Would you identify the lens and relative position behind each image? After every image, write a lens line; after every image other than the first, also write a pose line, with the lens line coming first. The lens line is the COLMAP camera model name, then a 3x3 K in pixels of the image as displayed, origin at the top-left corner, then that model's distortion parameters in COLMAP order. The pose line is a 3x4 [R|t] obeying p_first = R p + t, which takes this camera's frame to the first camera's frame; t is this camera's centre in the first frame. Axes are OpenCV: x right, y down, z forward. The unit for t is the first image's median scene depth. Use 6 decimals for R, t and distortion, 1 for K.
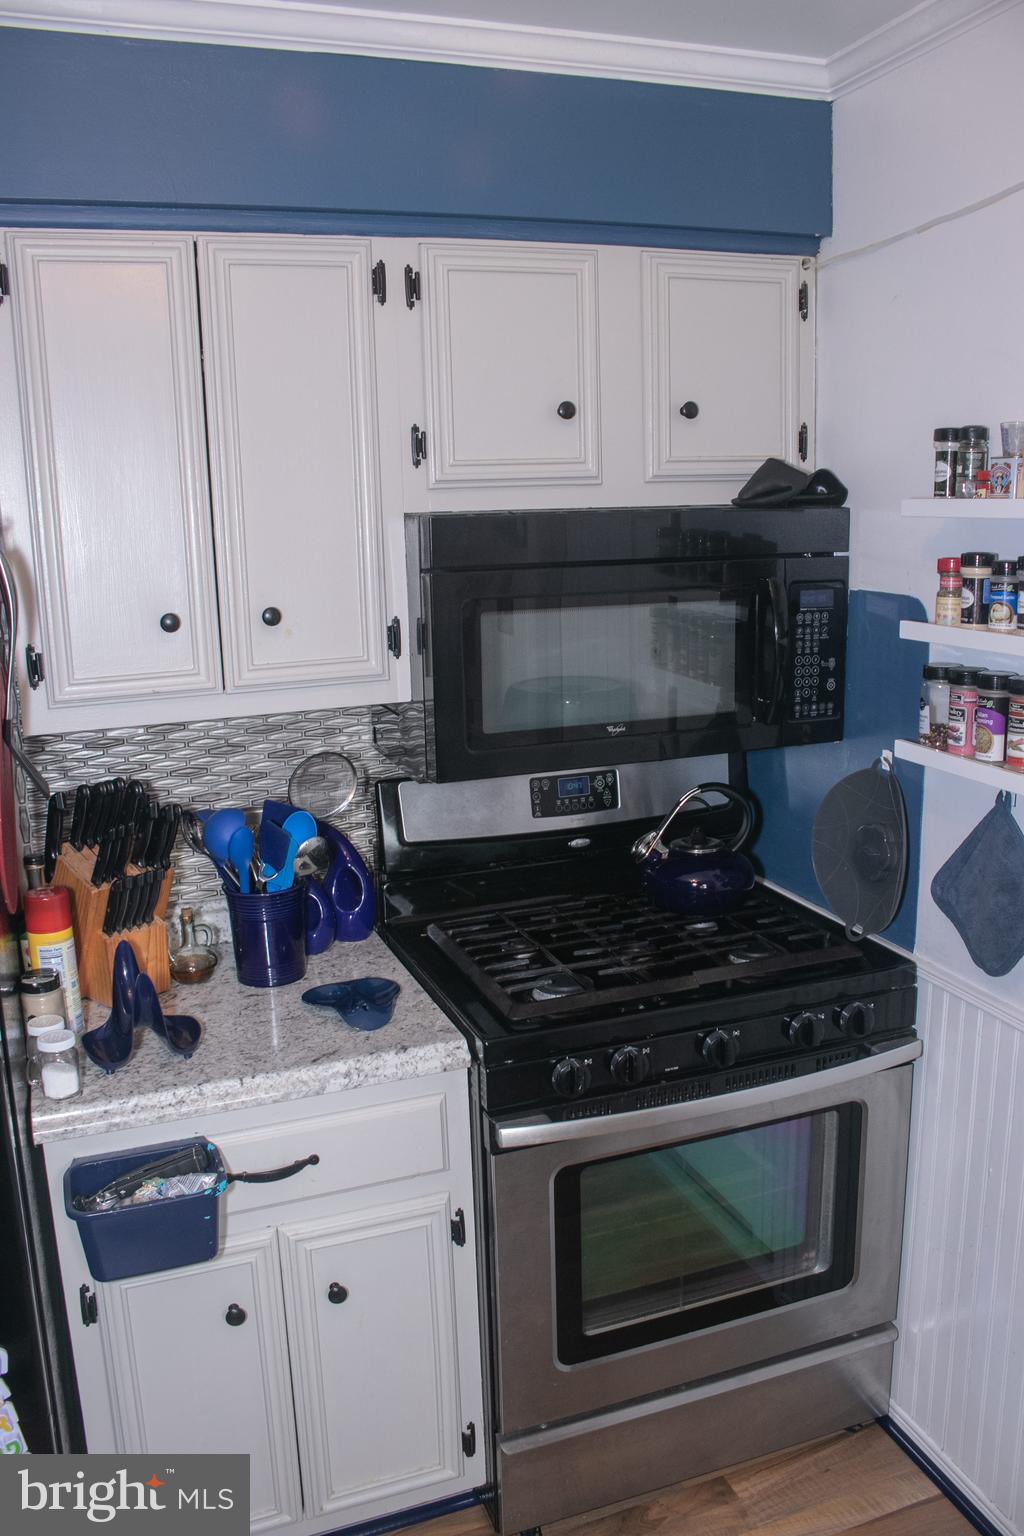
lens RADIAL K [[1338.5, 0, 516.1], [0, 1338.5, 763.9], [0, 0, 1]] dist [-0.132434, -0.000316]
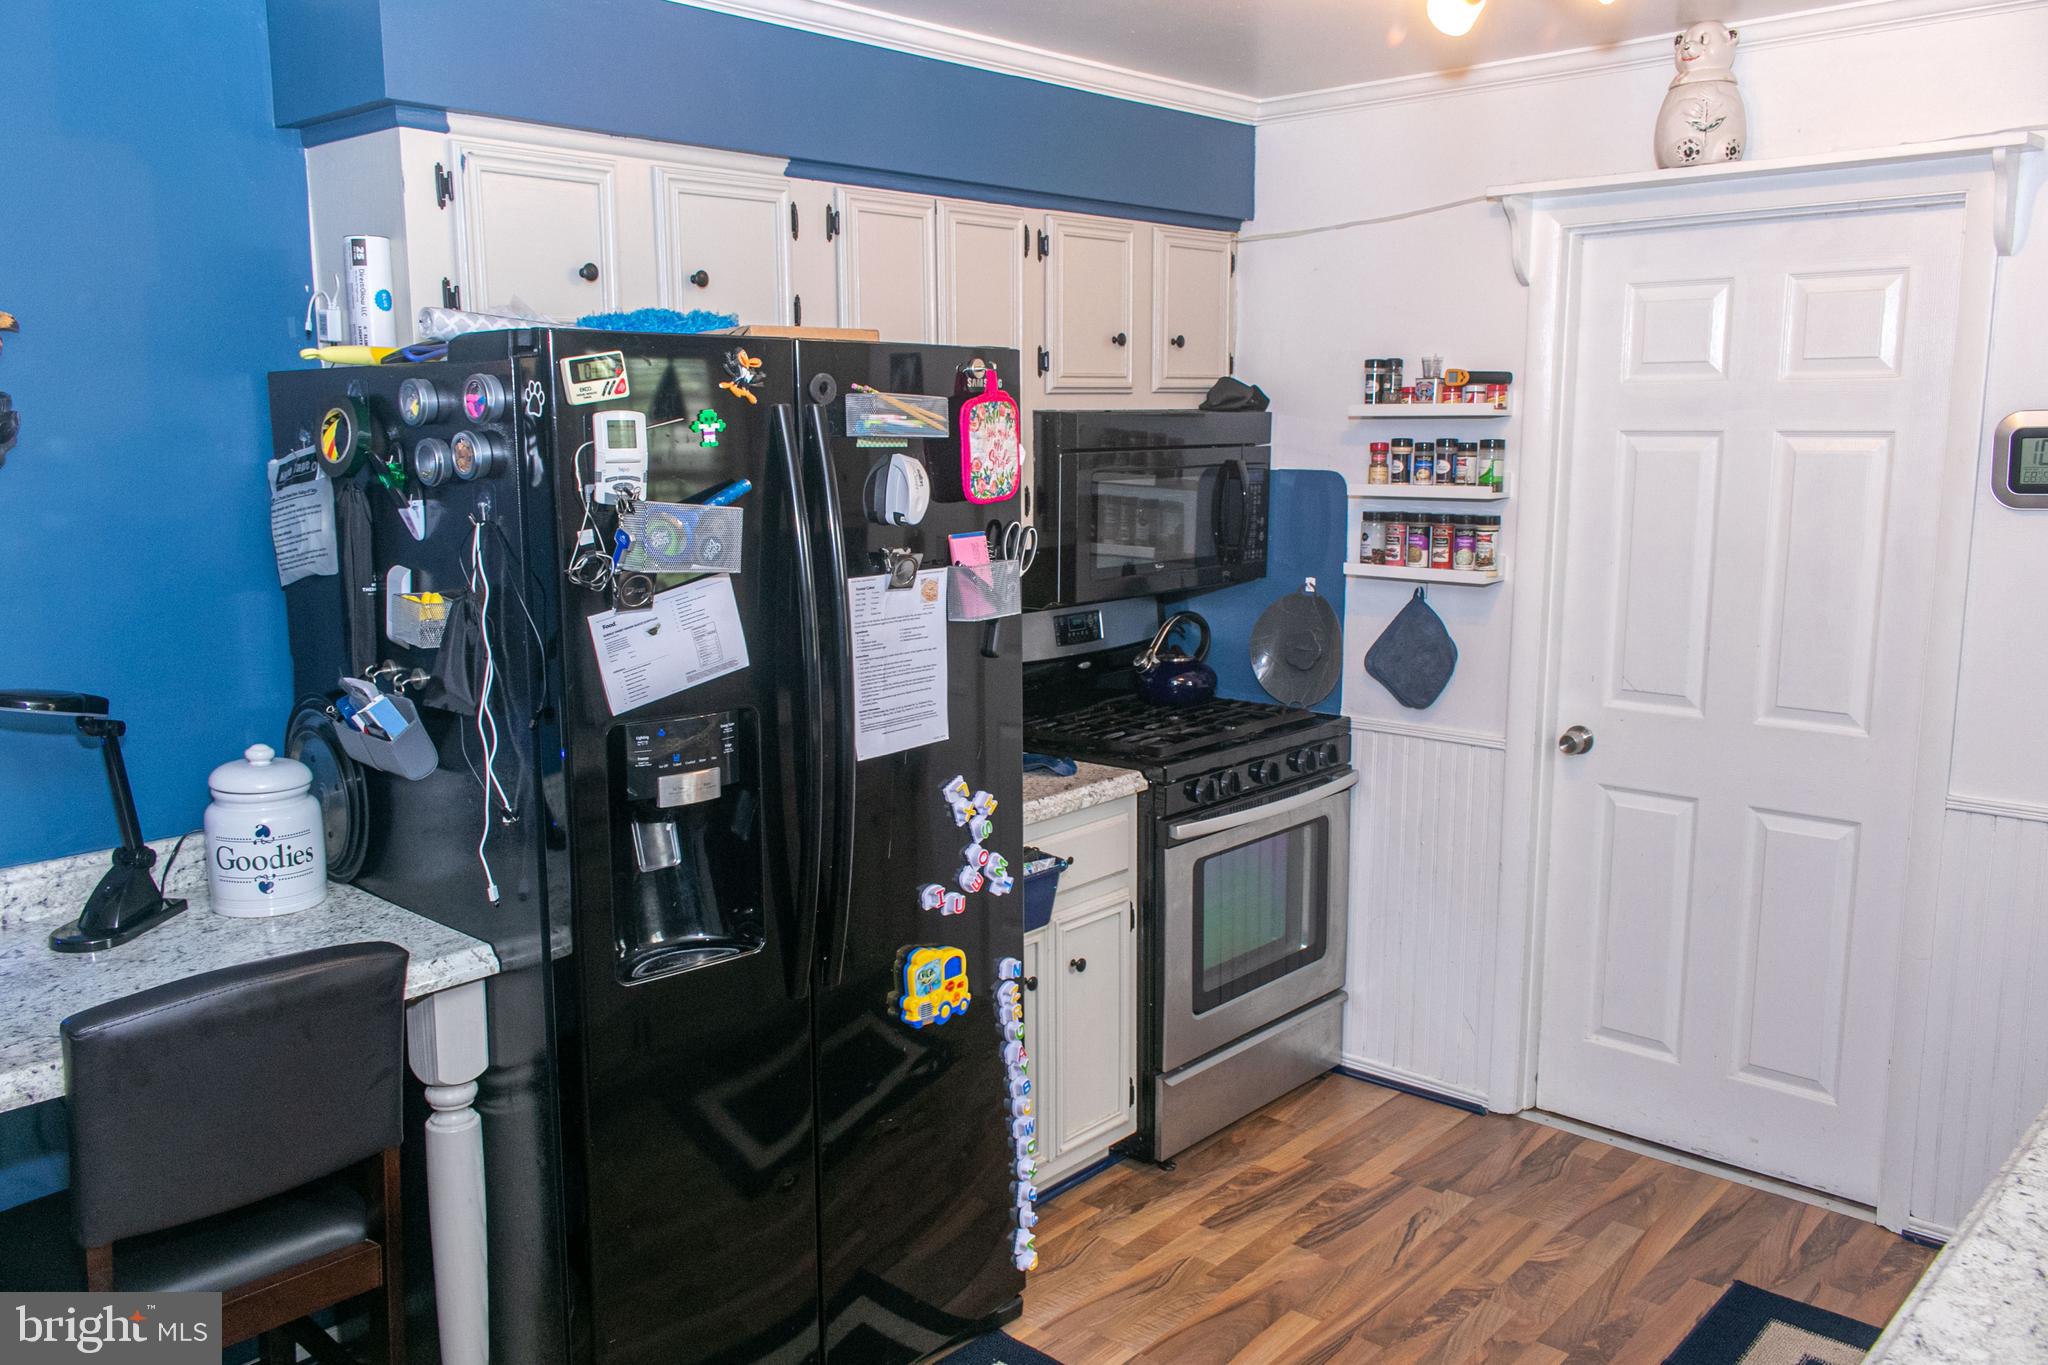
lens RADIAL K [[1647.3, 0, 1019.1], [0, 1647.3, 686.2], [0, 0, 1]] dist [-0.003926, 0.016108]
pose [[0.887104, -0.055779, 0.458187, -0.864060], [0.079254, 0.996336, -0.032152, 0.145184], [-0.454715, 0.064836, 0.888274, -0.473803]]
